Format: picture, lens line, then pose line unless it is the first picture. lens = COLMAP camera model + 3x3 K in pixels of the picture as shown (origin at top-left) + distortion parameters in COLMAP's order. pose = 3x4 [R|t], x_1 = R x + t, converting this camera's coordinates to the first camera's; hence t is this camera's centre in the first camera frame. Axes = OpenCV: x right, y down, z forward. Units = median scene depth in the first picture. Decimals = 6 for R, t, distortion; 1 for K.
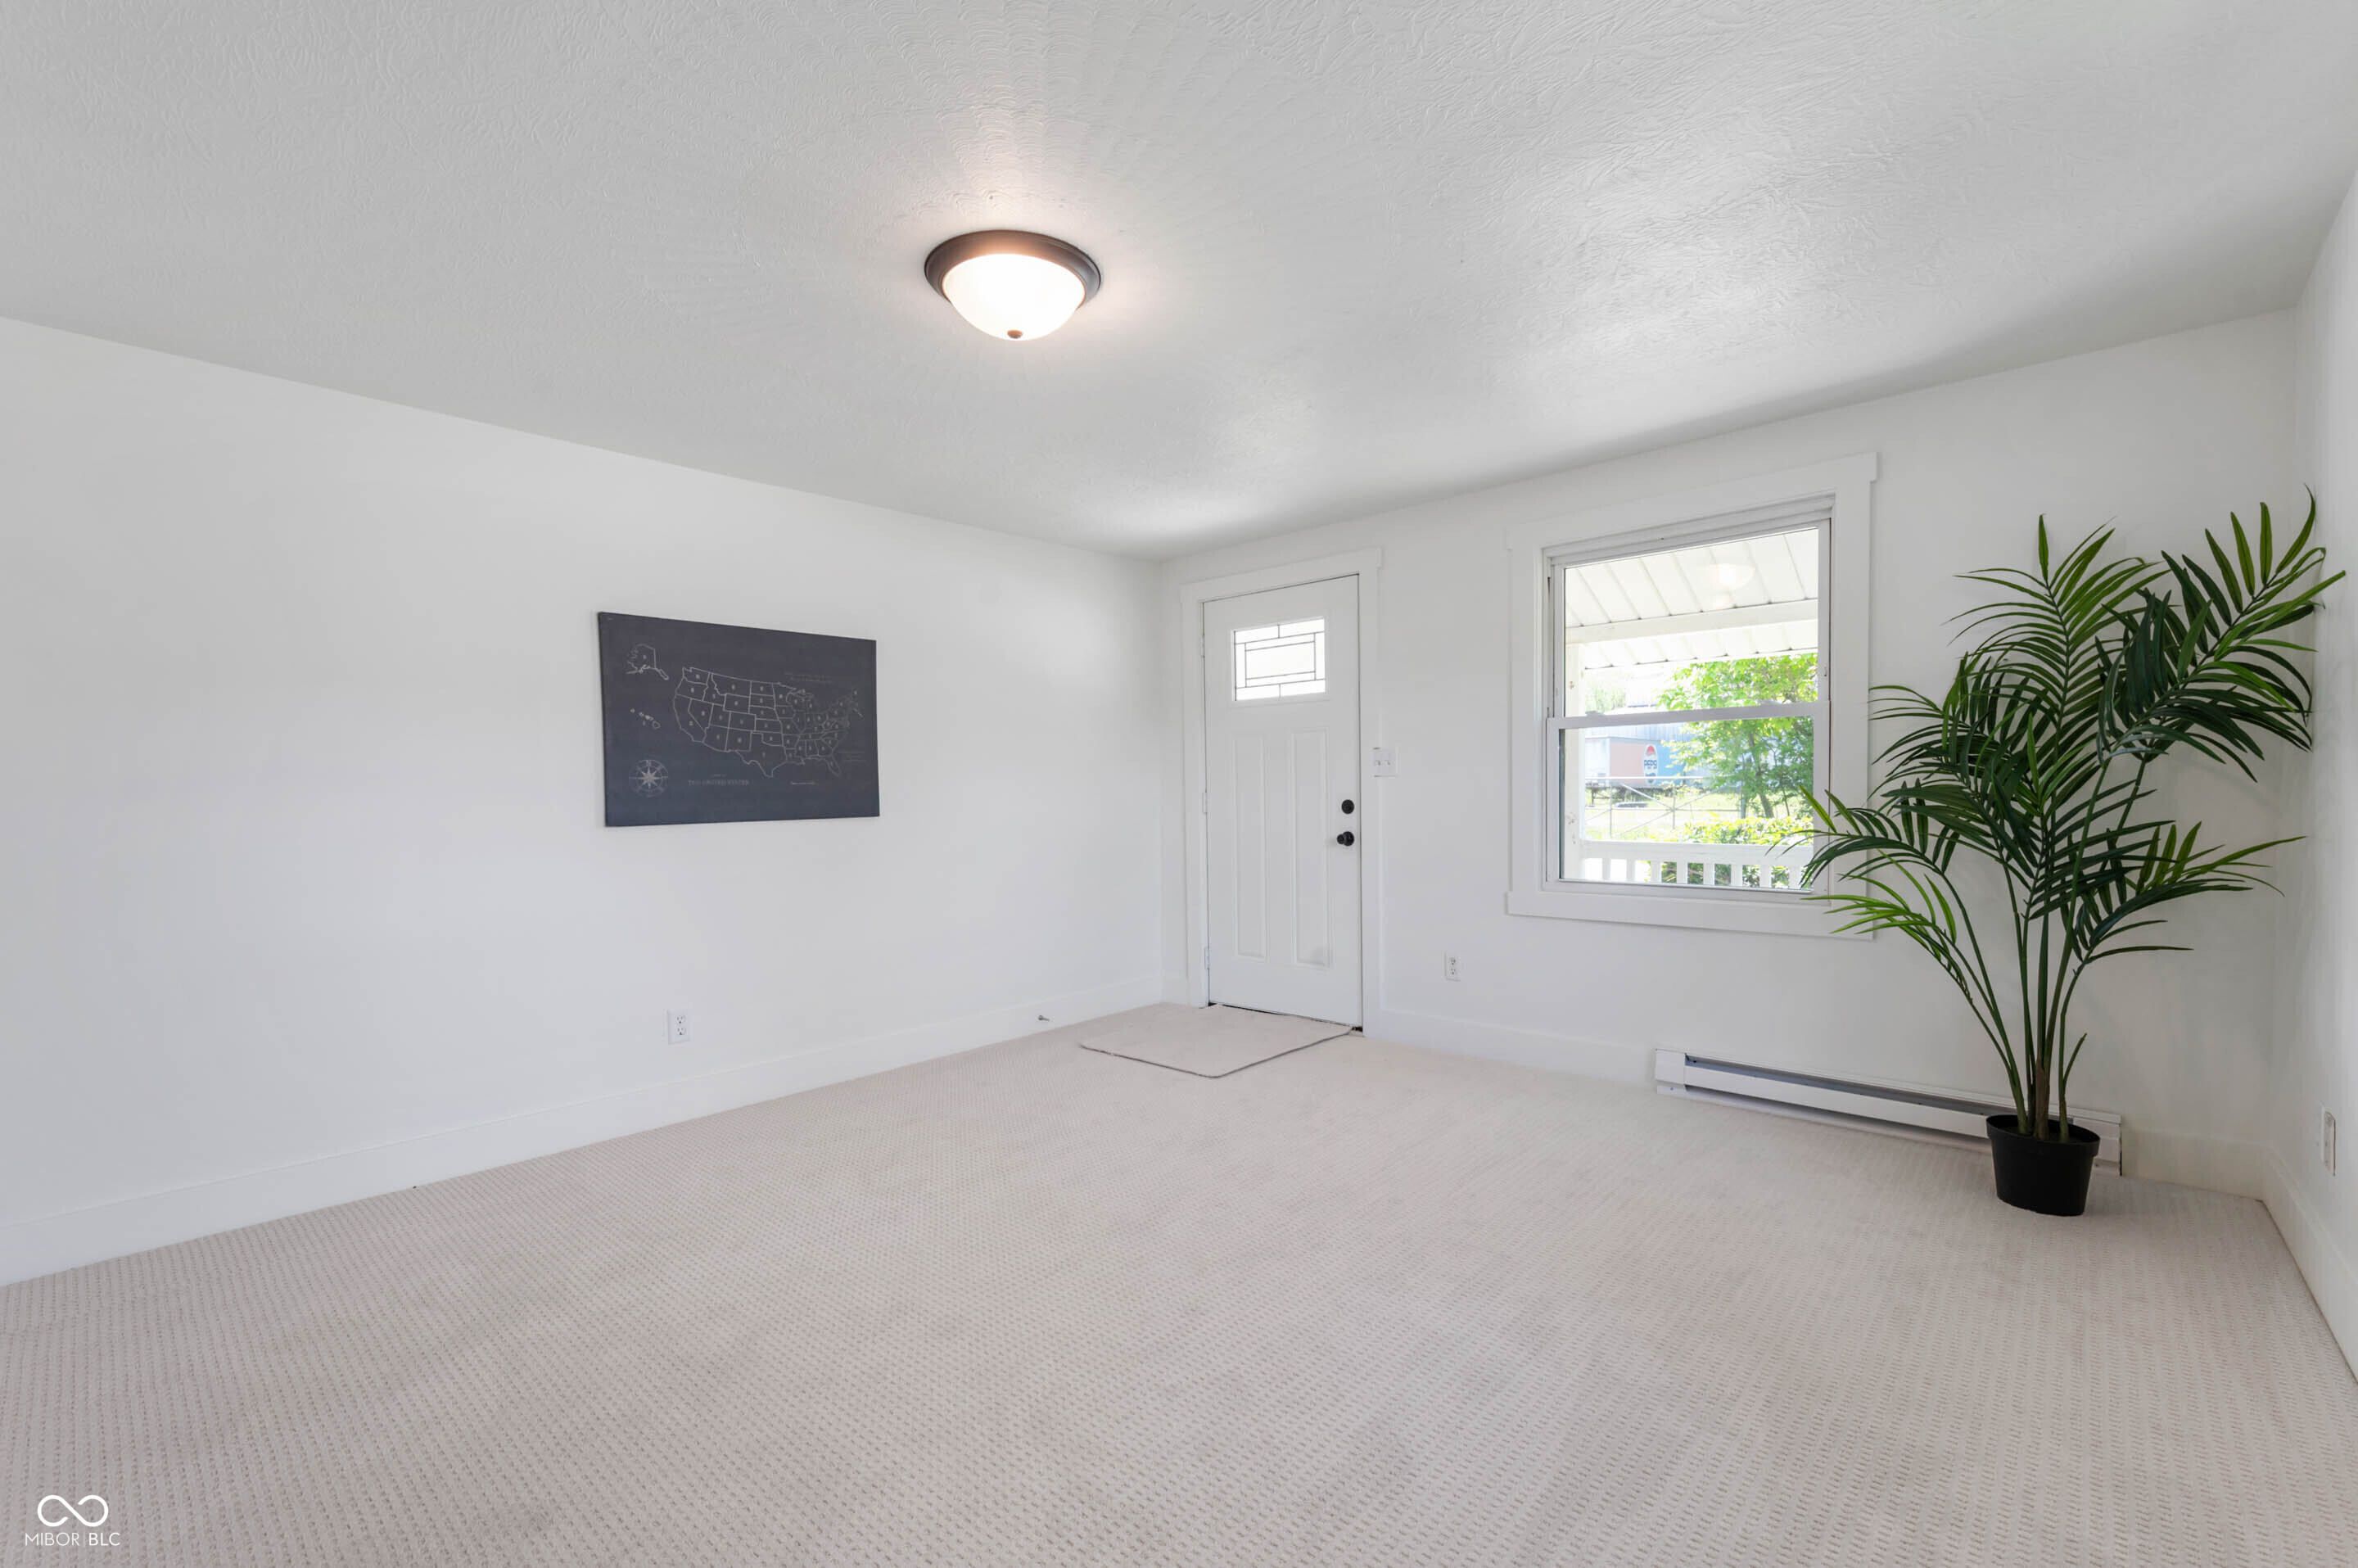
lens RADIAL K [[989.0, 0, 1178.0], [0, 989.0, 801.7], [0, 0, 1]] dist [-0.003635, -0.000454]
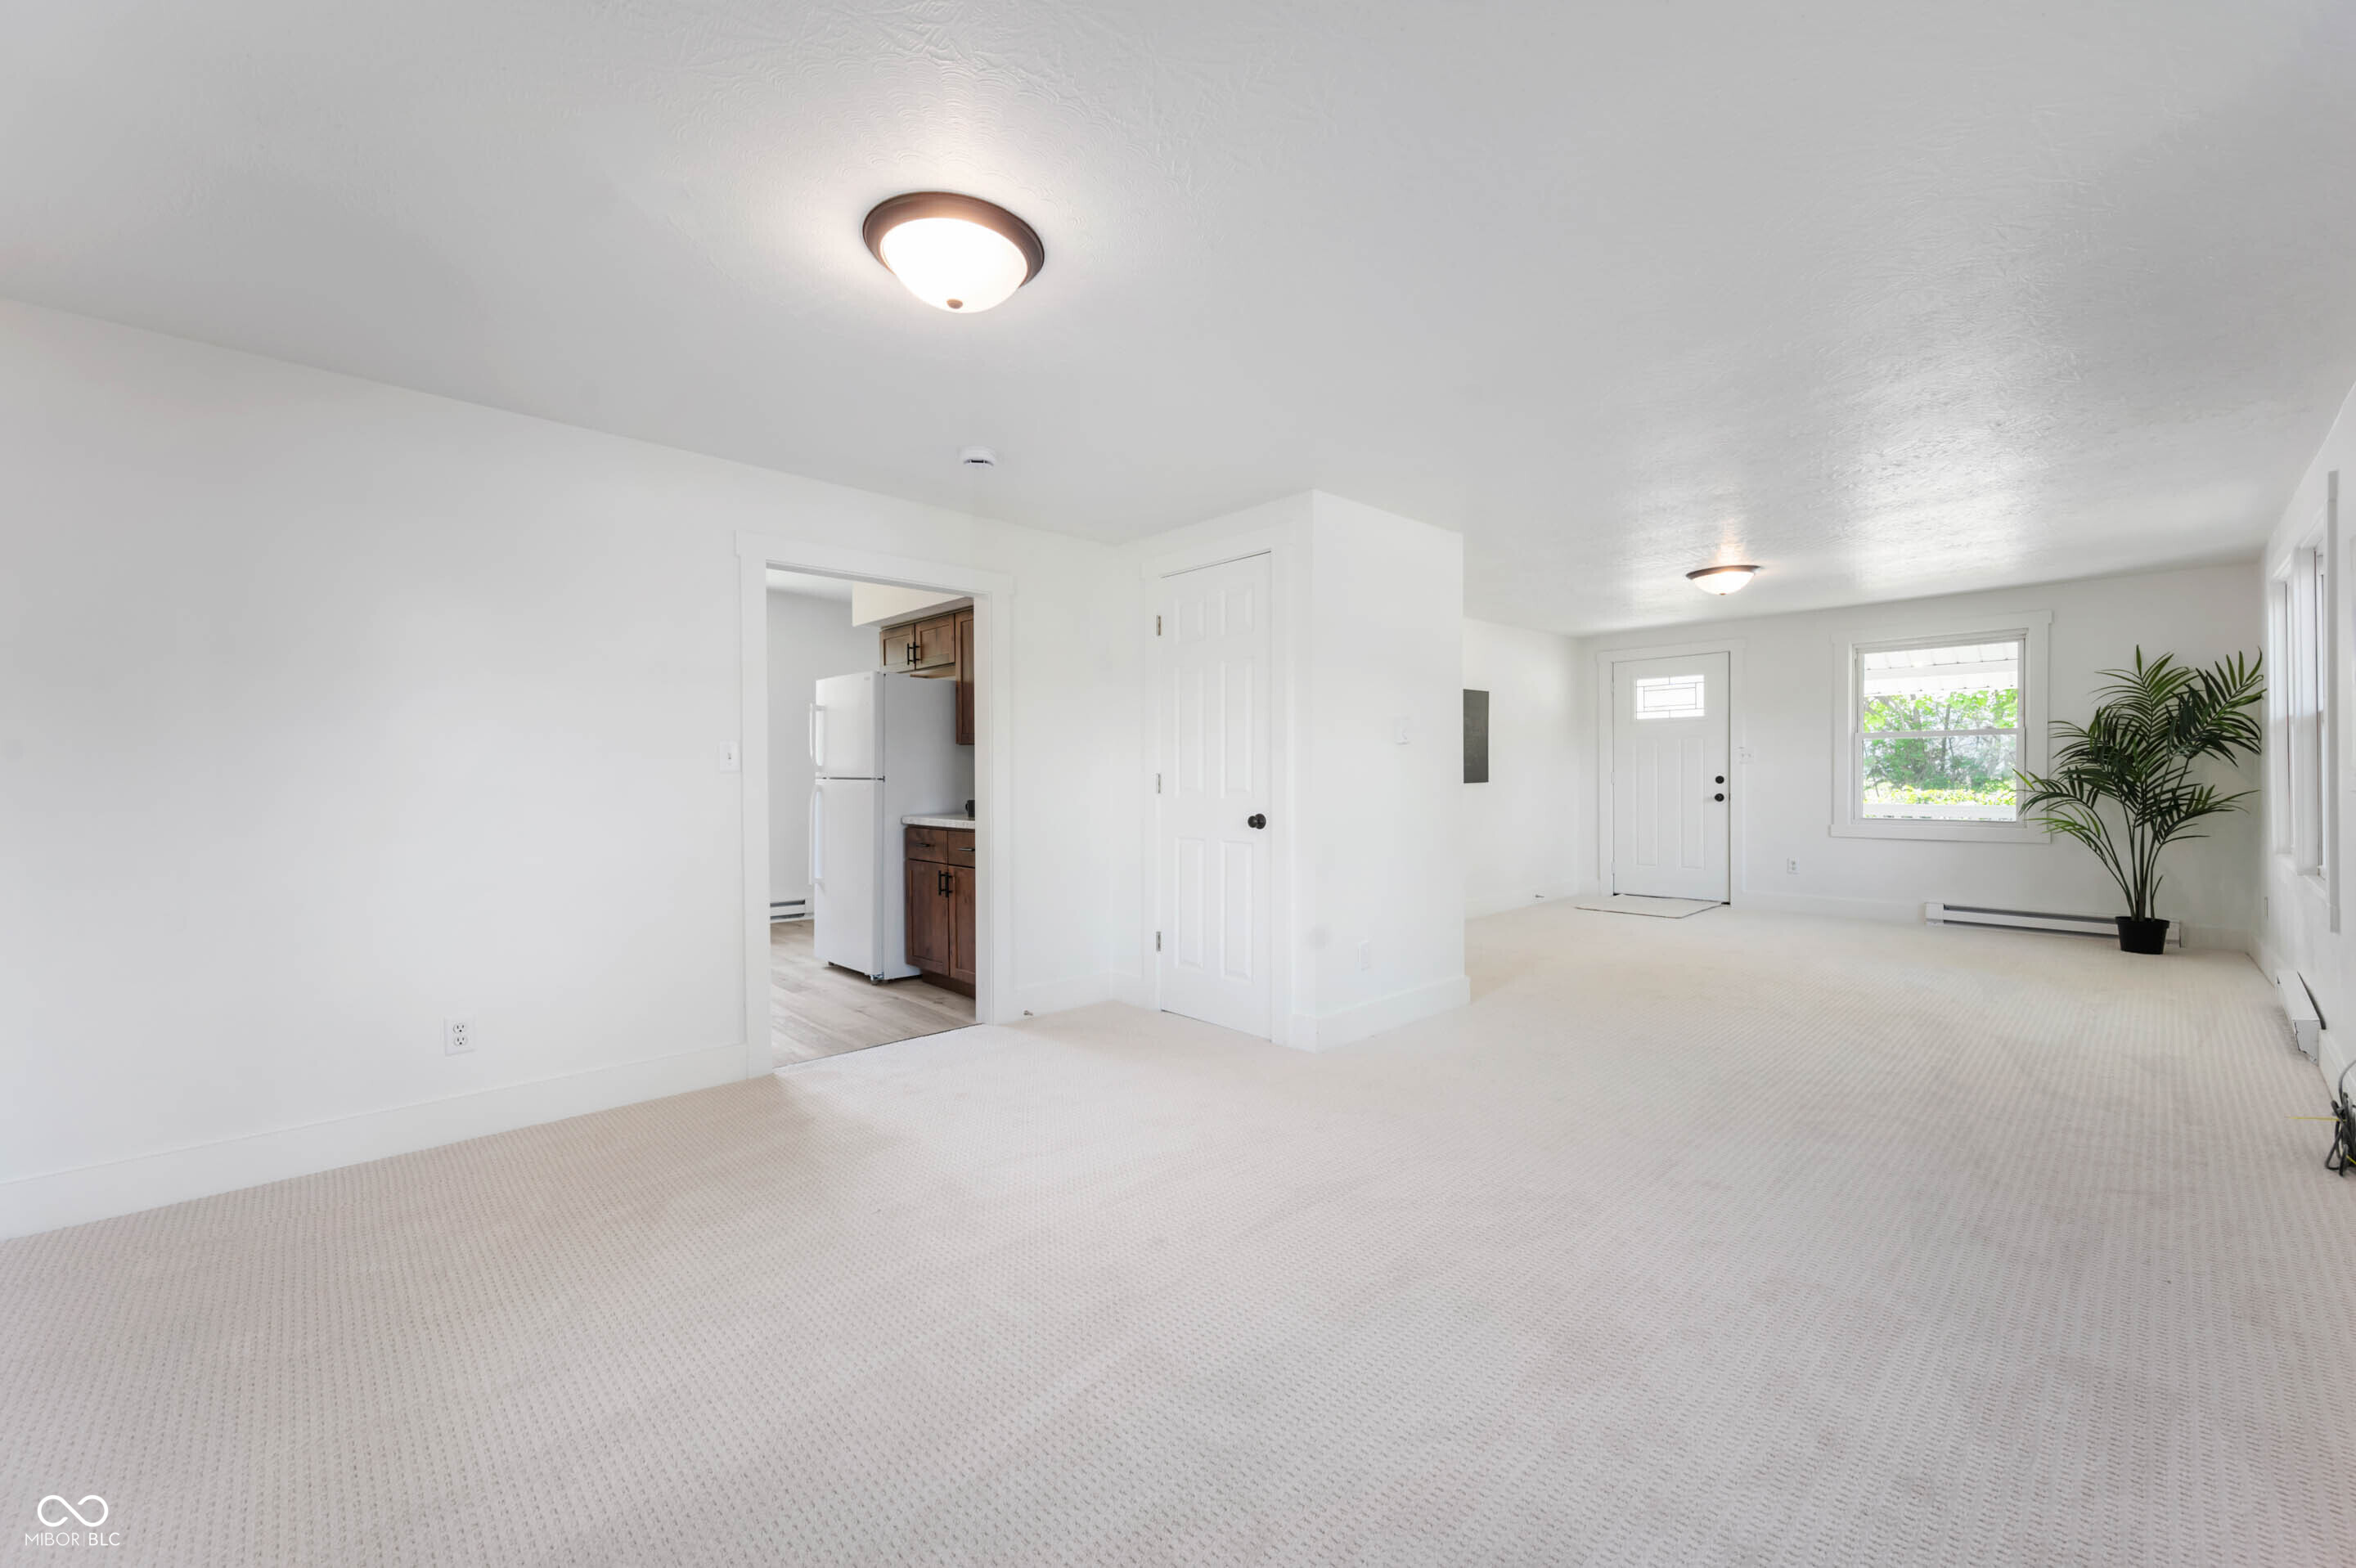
lens RADIAL K [[917.6, 0, 1178.0], [0, 917.6, 769.3], [0, 0, 1]] dist [-0.002080, 0.000422]
pose [[0.997925, 0.006797, -0.064022, -1.169102], [-0.007886, 0.999828, -0.016780, 0.036700], [0.063896, 0.017251, 0.997807, -1.214060]]
